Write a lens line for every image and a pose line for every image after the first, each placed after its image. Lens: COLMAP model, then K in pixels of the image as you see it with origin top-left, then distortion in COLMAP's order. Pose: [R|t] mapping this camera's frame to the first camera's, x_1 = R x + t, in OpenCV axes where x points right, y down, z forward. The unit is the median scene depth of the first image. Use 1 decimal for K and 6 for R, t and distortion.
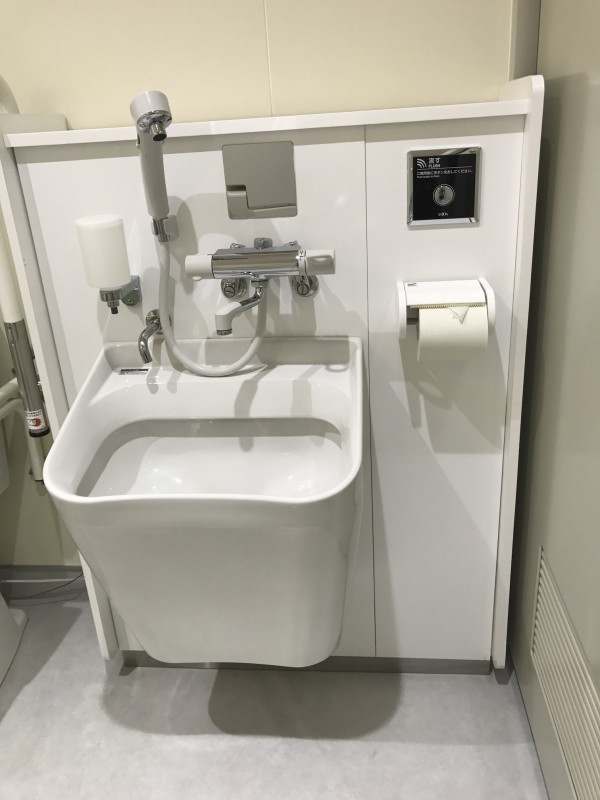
lens RADIAL K [[665.4, 0, 301.4], [0, 665.4, 395.8], [0, 0, 1]] dist [0.046445, -0.054536]
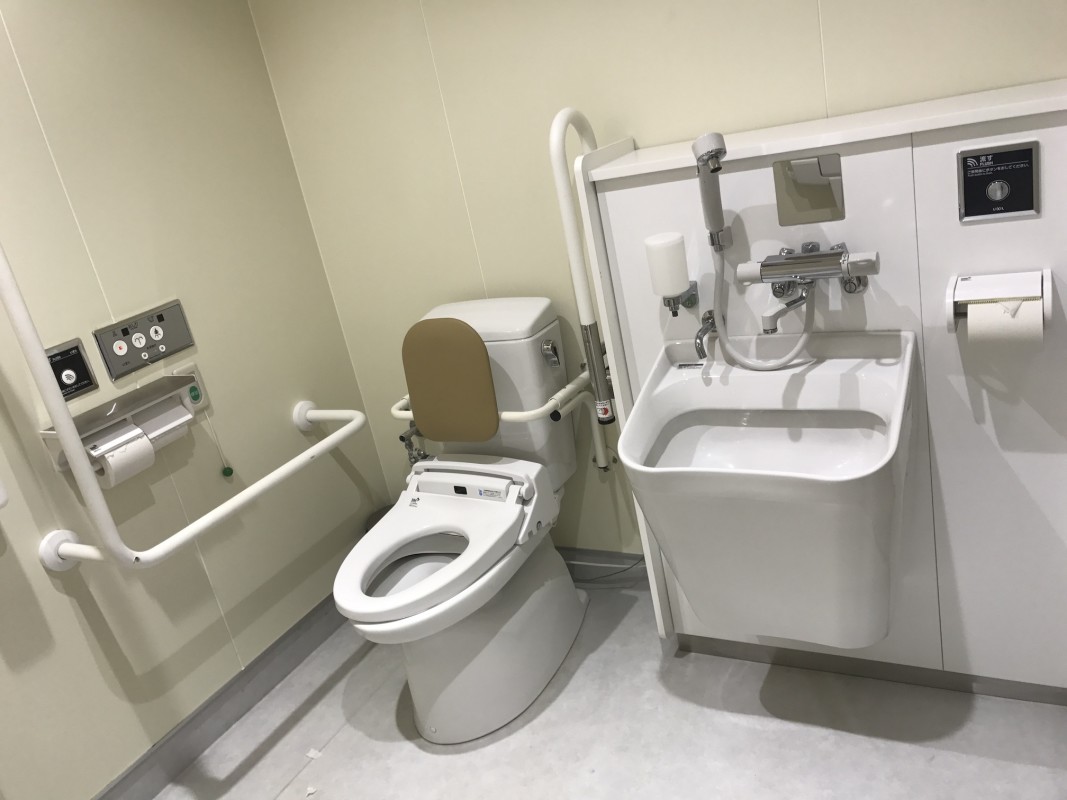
lens RADIAL K [[887.4, 0, 533.8], [0, 887.4, 392.2], [0, 0, 1]] dist [0.046445, -0.054536]
pose [[0.915004, 0.009413, -0.403334, 0.111093], [-0.011949, 0.999921, -0.003771, 0.015972], [0.403267, 0.008270, 0.915045, -0.475452]]
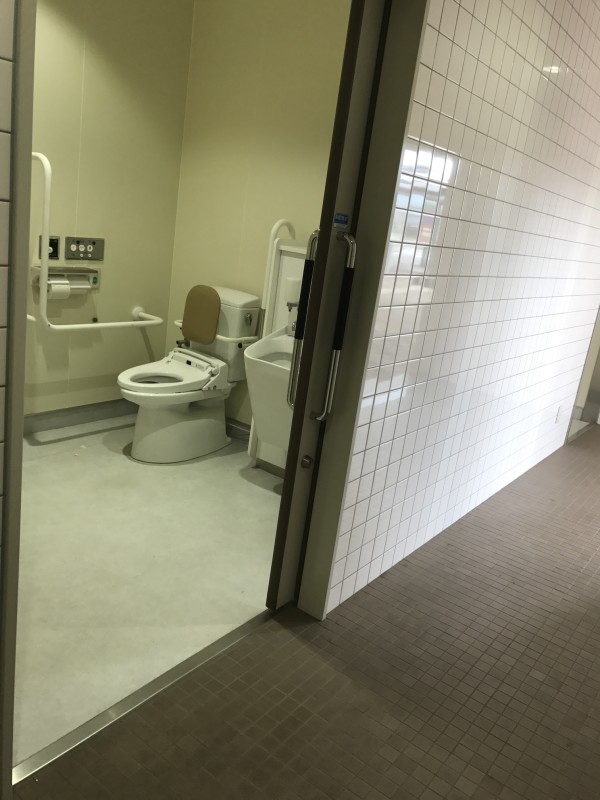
lens RADIAL K [[665.4, 0, 309.4], [0, 665.4, 381.2], [0, 0, 1]] dist [0.046445, -0.054536]
pose [[0.844131, 0.301530, -0.443309, 1.065914], [-0.367905, 0.927236, -0.069861, 0.299149], [0.389987, 0.222067, 0.893642, -1.336191]]
